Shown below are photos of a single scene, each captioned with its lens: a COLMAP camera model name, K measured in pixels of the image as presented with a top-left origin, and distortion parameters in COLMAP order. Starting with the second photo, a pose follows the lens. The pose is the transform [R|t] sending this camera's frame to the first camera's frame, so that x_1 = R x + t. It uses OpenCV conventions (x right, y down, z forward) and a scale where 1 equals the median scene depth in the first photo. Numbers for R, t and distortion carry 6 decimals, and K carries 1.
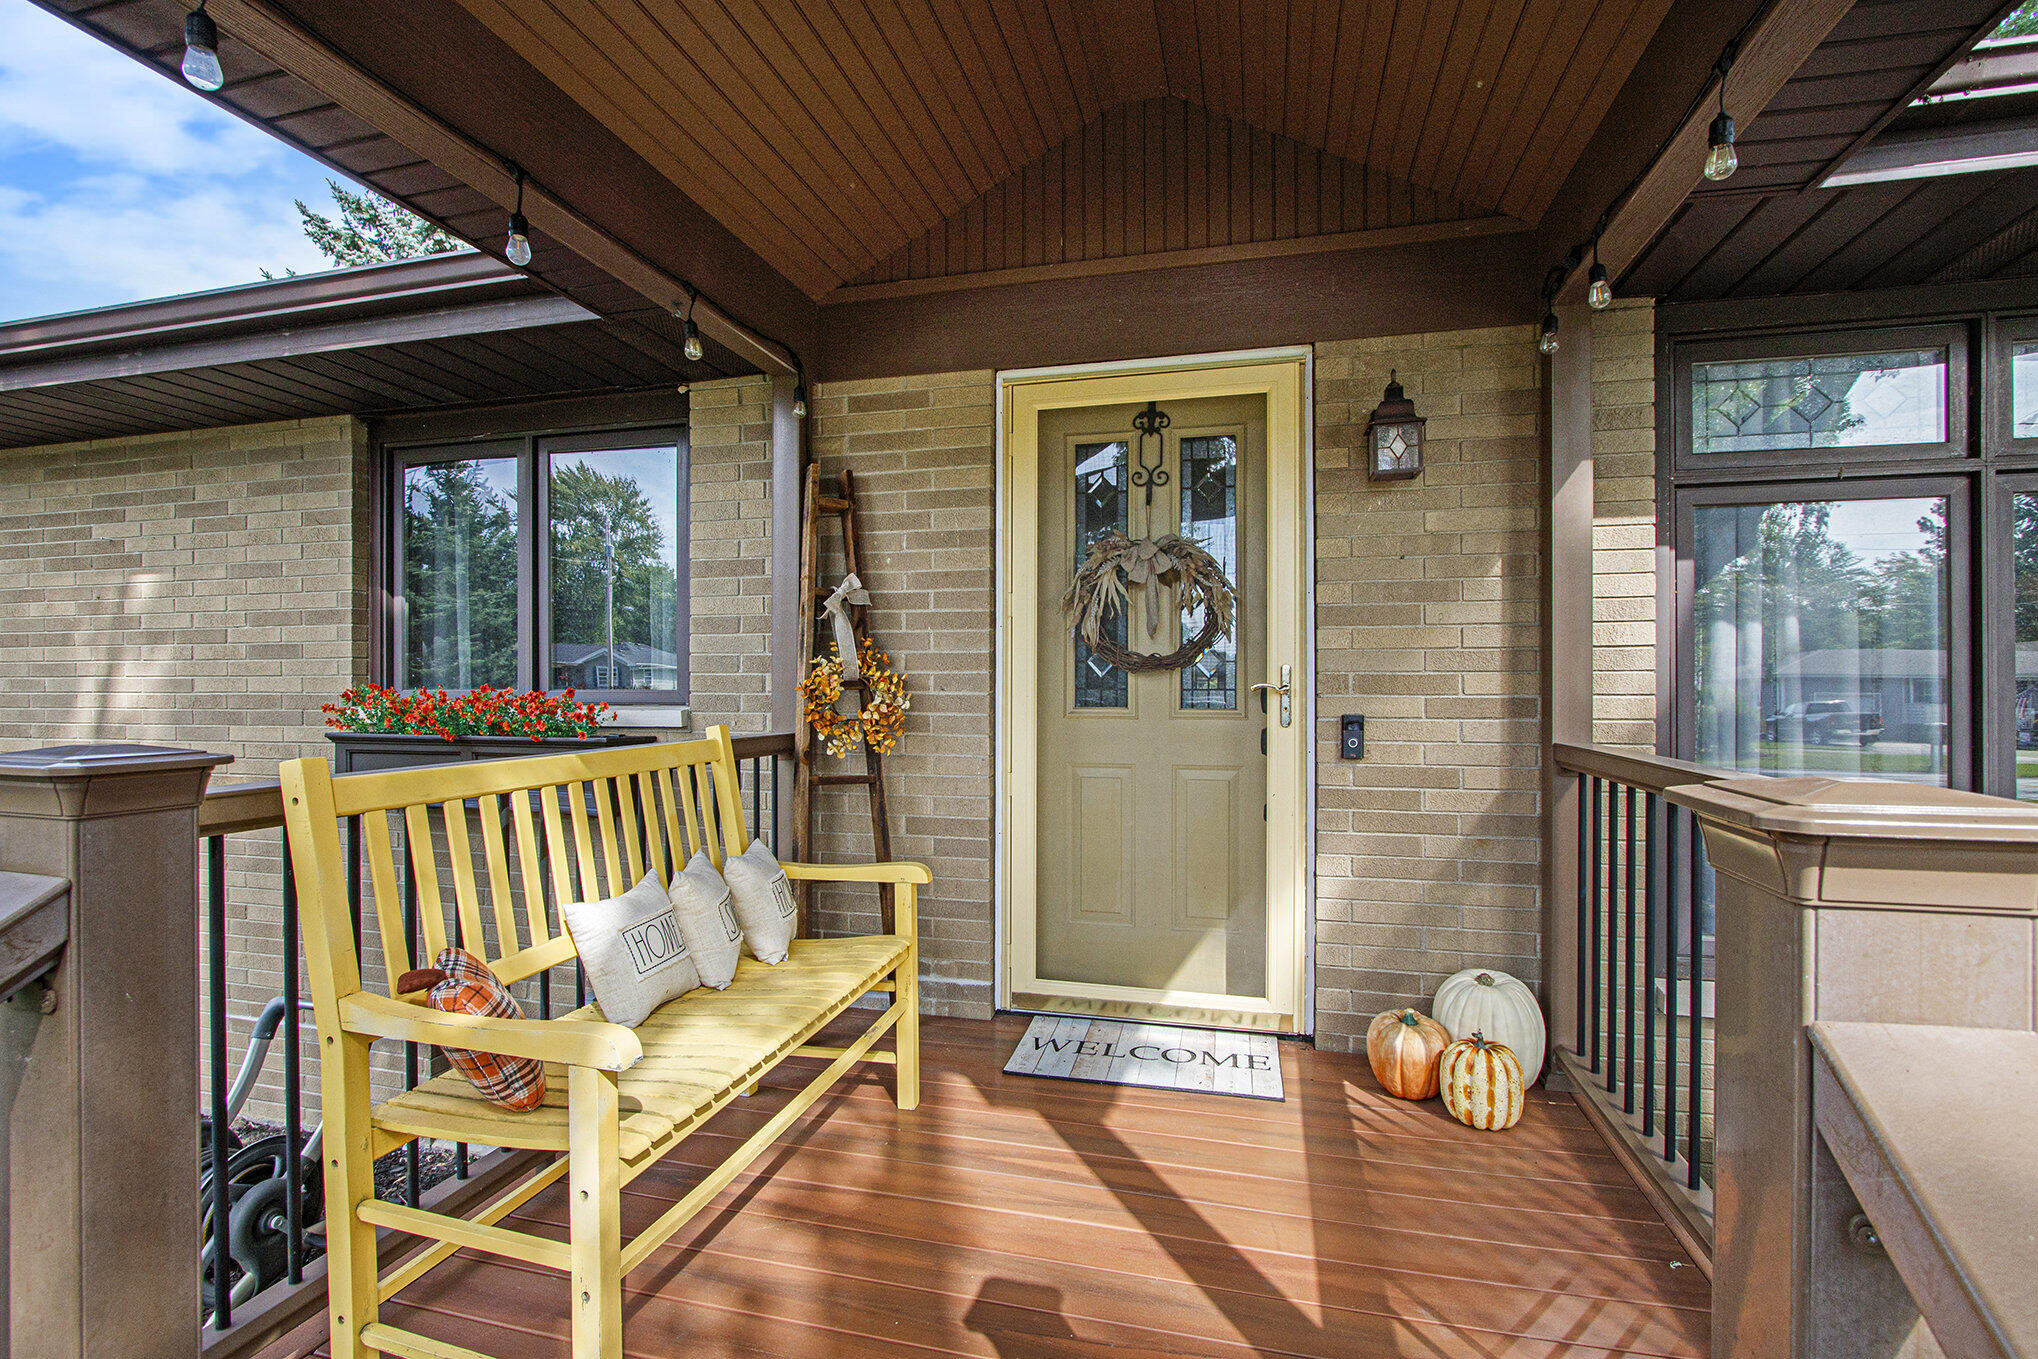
lens RADIAL K [[966.2, 0, 1004.6], [0, 966.2, 686.2], [0, 0, 1]] dist [-0.012260, -0.000321]
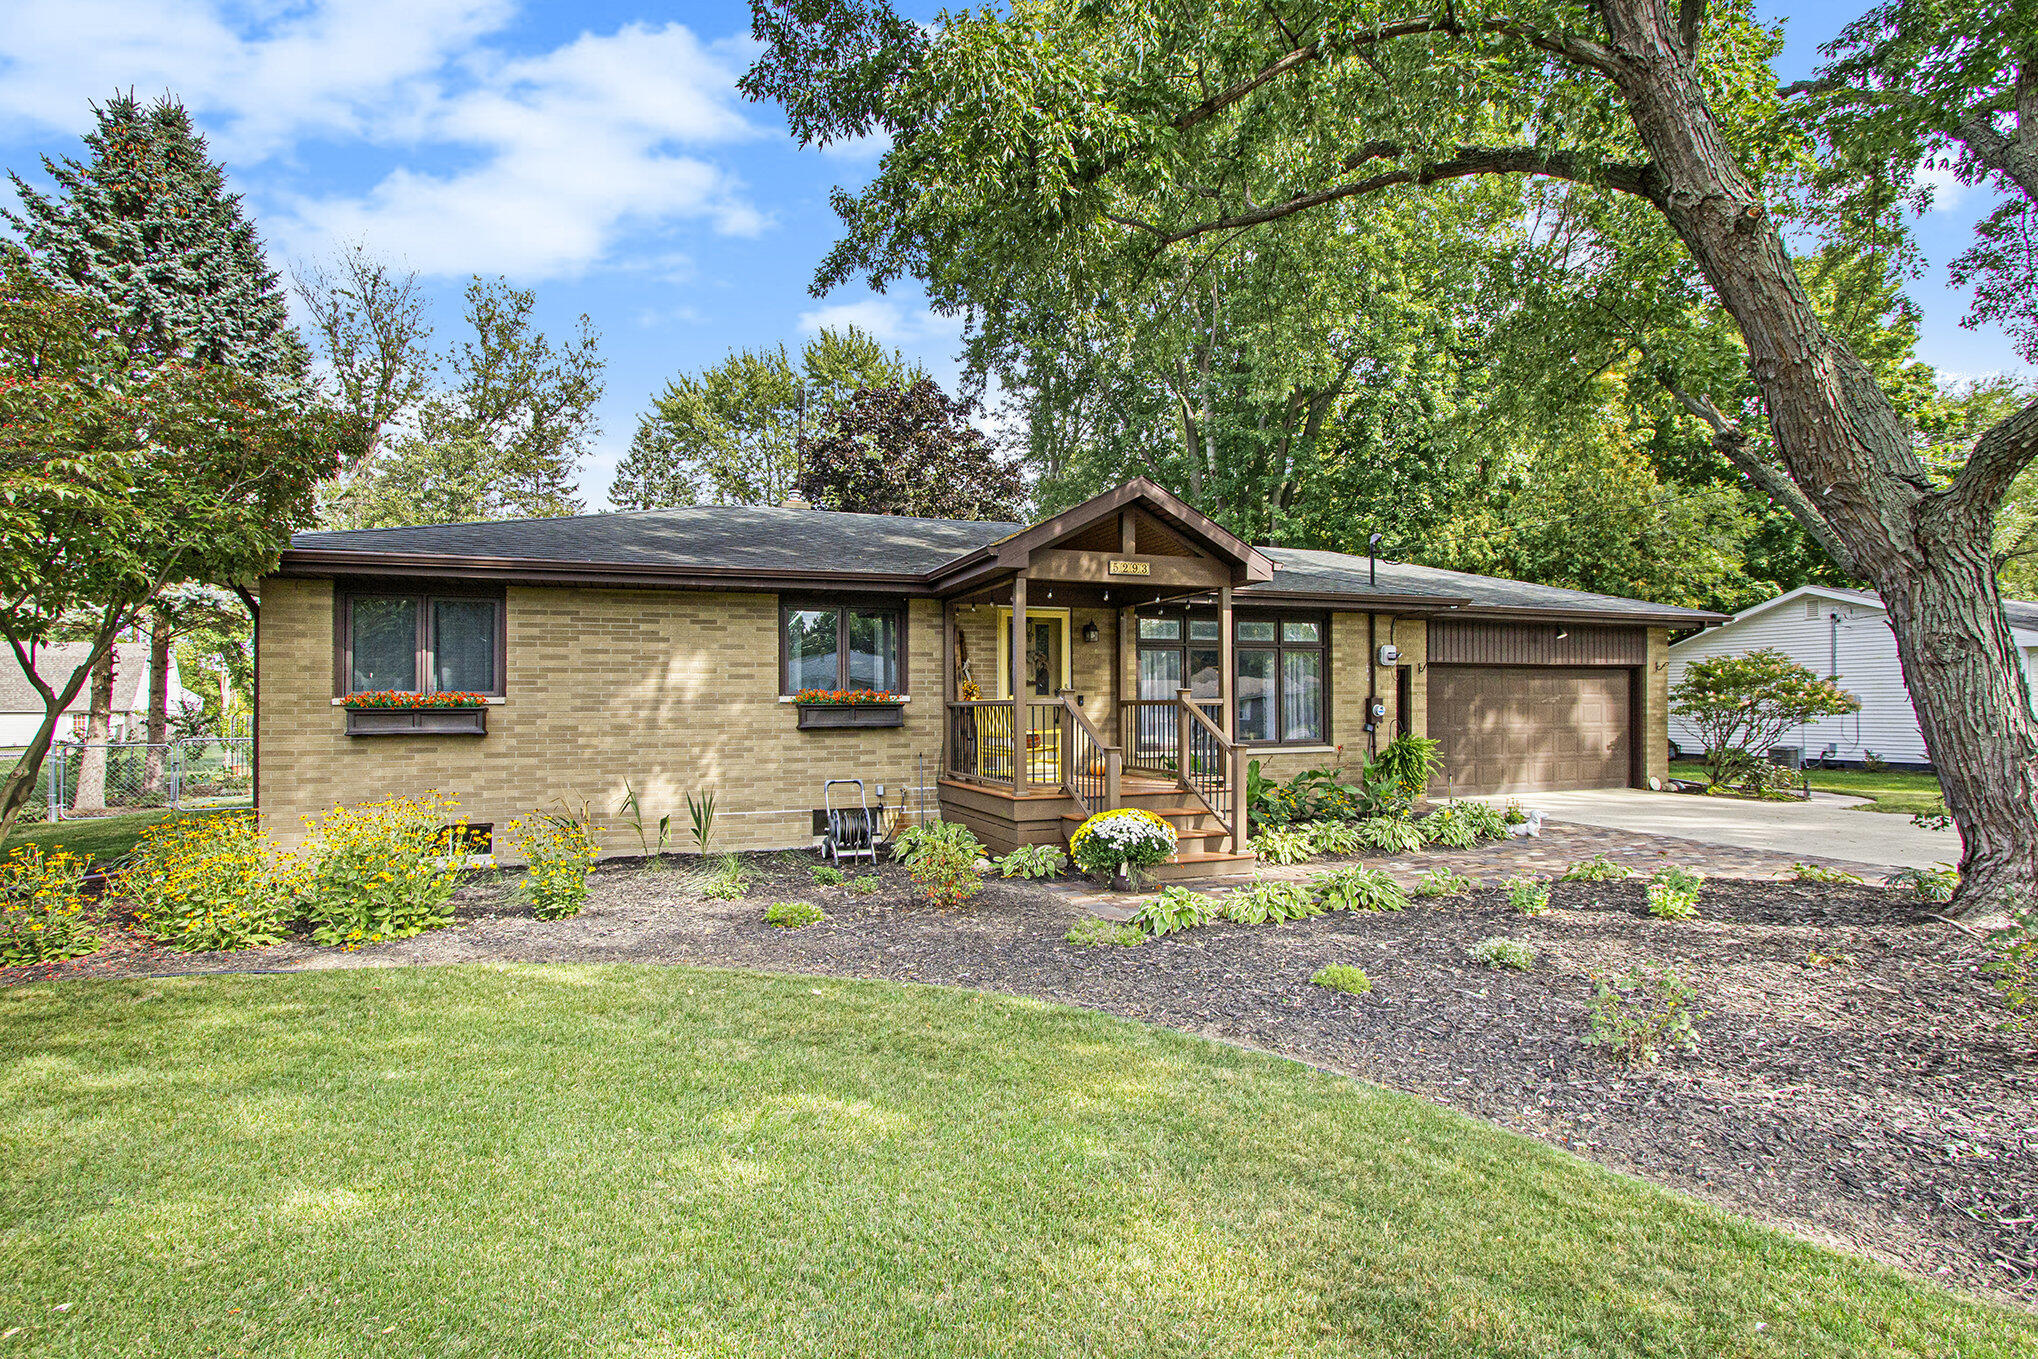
lens RADIAL K [[966.2, 0, 1009.5], [0, 966.2, 726.5], [0, 0, 1]] dist [-0.012260, -0.000321]
pose [[0.809248, -0.017438, 0.587208, -2.256904], [0.011310, 0.999837, 0.014105, 0.095748], [-0.587358, -0.004773, 0.809313, -2.135649]]
